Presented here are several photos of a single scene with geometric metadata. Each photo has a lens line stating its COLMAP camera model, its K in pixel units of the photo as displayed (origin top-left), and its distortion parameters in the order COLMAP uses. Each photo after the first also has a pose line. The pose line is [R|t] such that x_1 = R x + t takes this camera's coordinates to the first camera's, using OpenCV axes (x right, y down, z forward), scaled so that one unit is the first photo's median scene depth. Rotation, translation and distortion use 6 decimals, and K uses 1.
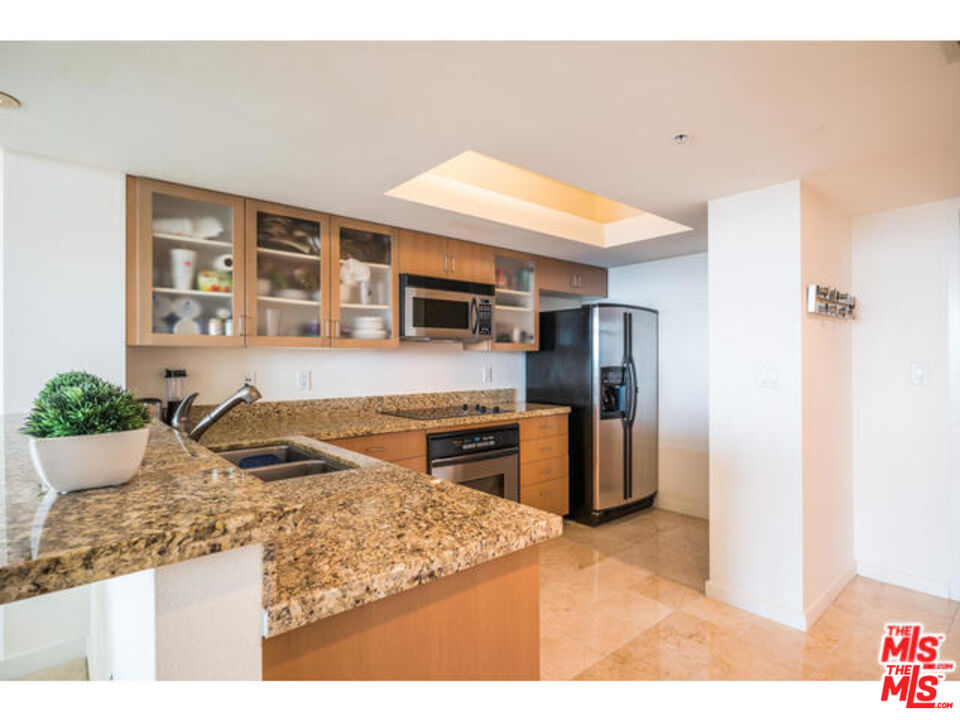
lens RADIAL K [[496.2, 0, 480.0], [0, 496.2, 360.0], [0, 0, 1]] dist [0.000480, 0.001086]
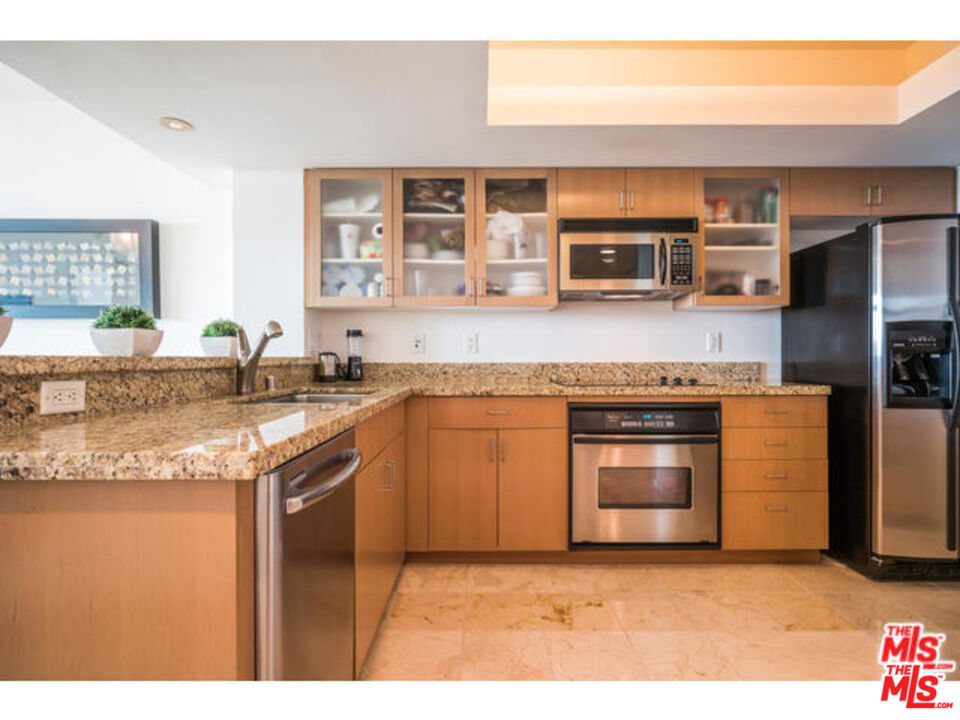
lens RADIAL K [[496.2, 0, 480.0], [0, 496.2, 360.0], [0, 0, 1]] dist [0.000480, 0.001086]
pose [[0.760548, 0.005455, -0.649259, 0.315898], [0.000015, 0.999965, 0.008420, 0.067808], [0.649282, -0.006414, 0.760521, 0.255574]]
